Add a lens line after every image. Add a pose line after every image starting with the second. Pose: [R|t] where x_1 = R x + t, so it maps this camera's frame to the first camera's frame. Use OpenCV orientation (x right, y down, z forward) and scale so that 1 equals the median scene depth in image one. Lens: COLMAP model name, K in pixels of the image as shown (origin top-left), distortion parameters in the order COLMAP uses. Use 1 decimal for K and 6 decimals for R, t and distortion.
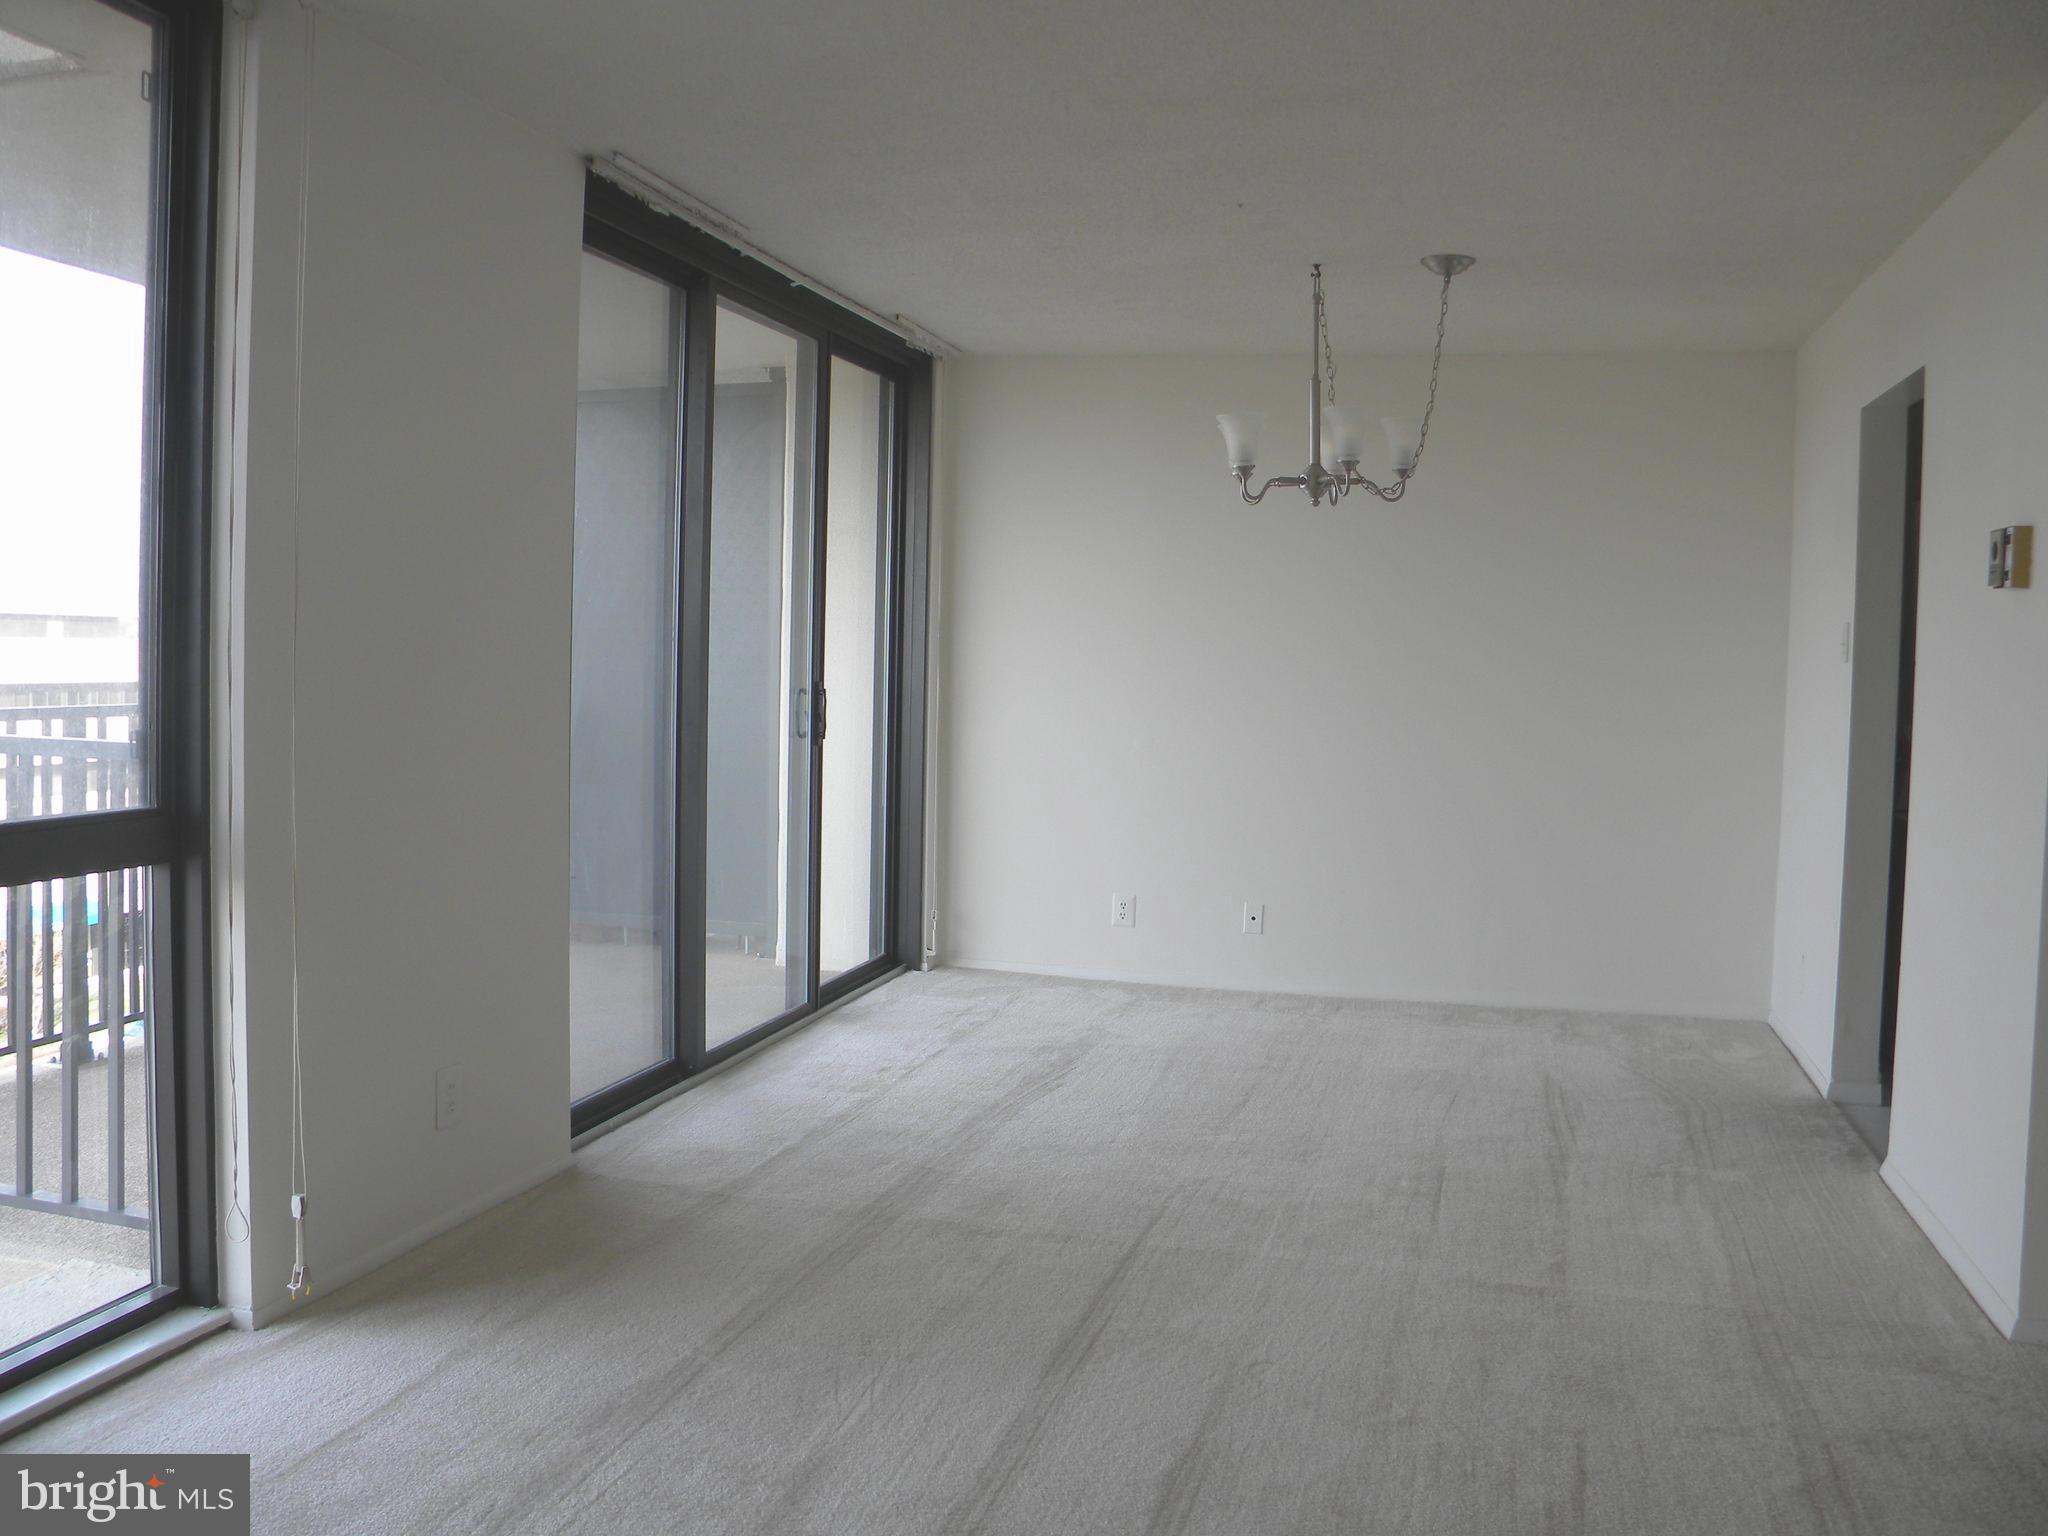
lens RADIAL K [[1711.0, 0, 1018.0], [0, 1711.0, 746.6], [0, 0, 1]] dist [-0.178157, 0.147252]
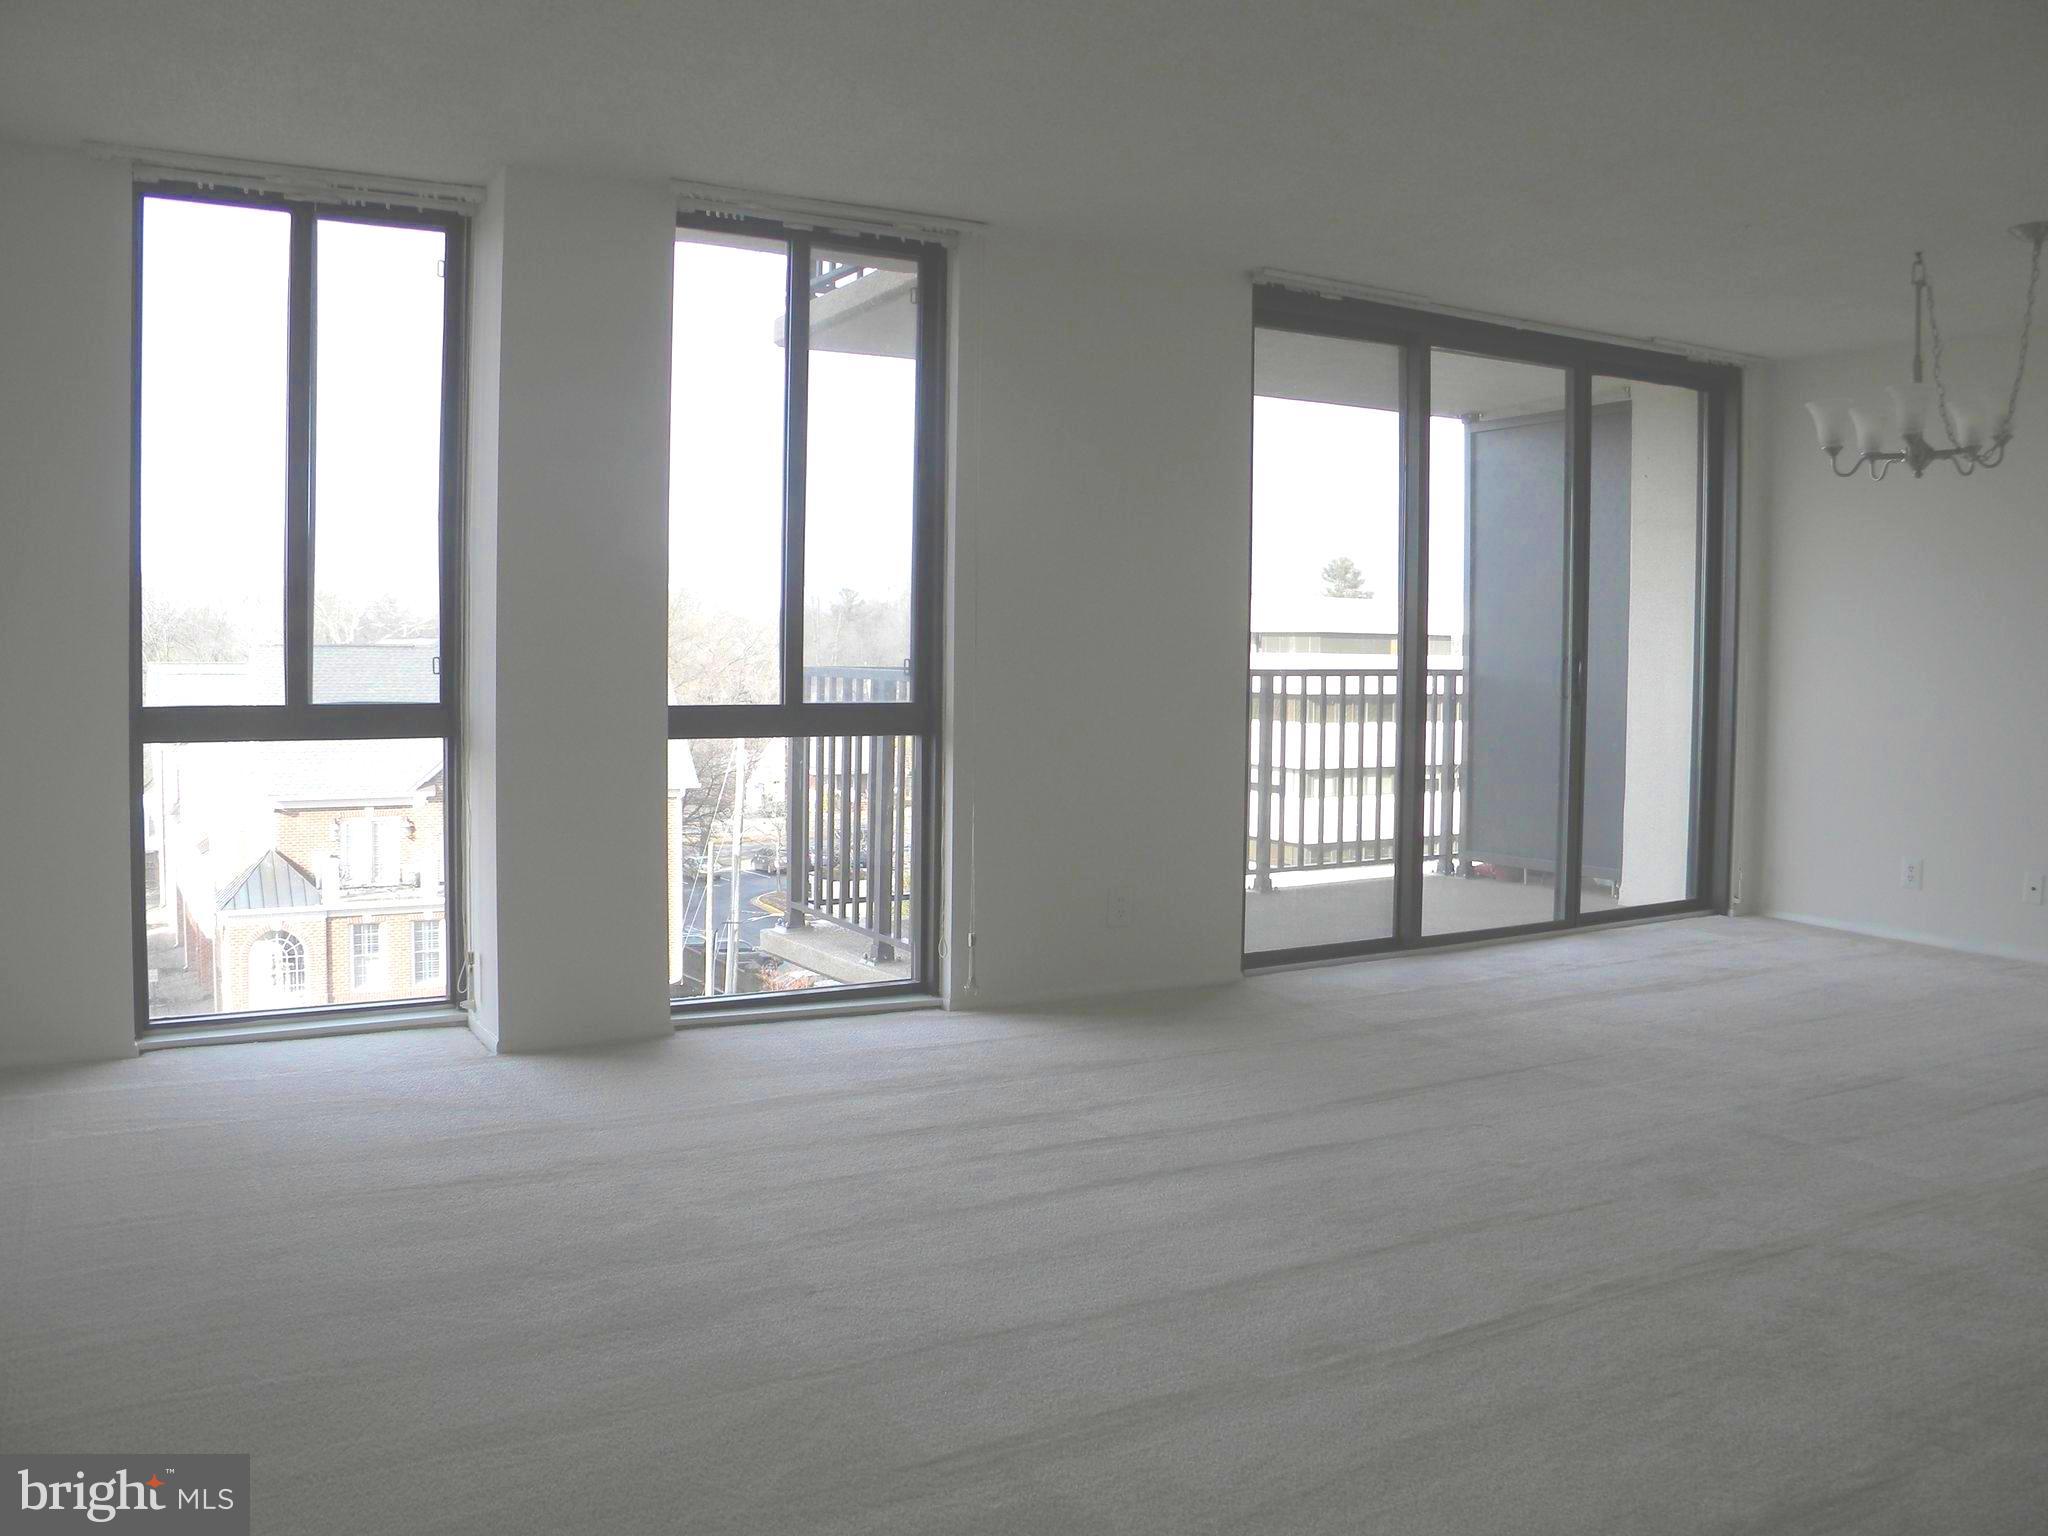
lens RADIAL K [[1711.0, 0, 1042.2], [0, 1711.0, 756.1], [0, 0, 1]] dist [-0.178157, 0.147252]
pose [[0.728004, 0.027656, -0.685015, 0.565724], [-0.031519, 0.999480, 0.006854, 0.052741], [0.684848, 0.016601, 0.728496, -0.160644]]
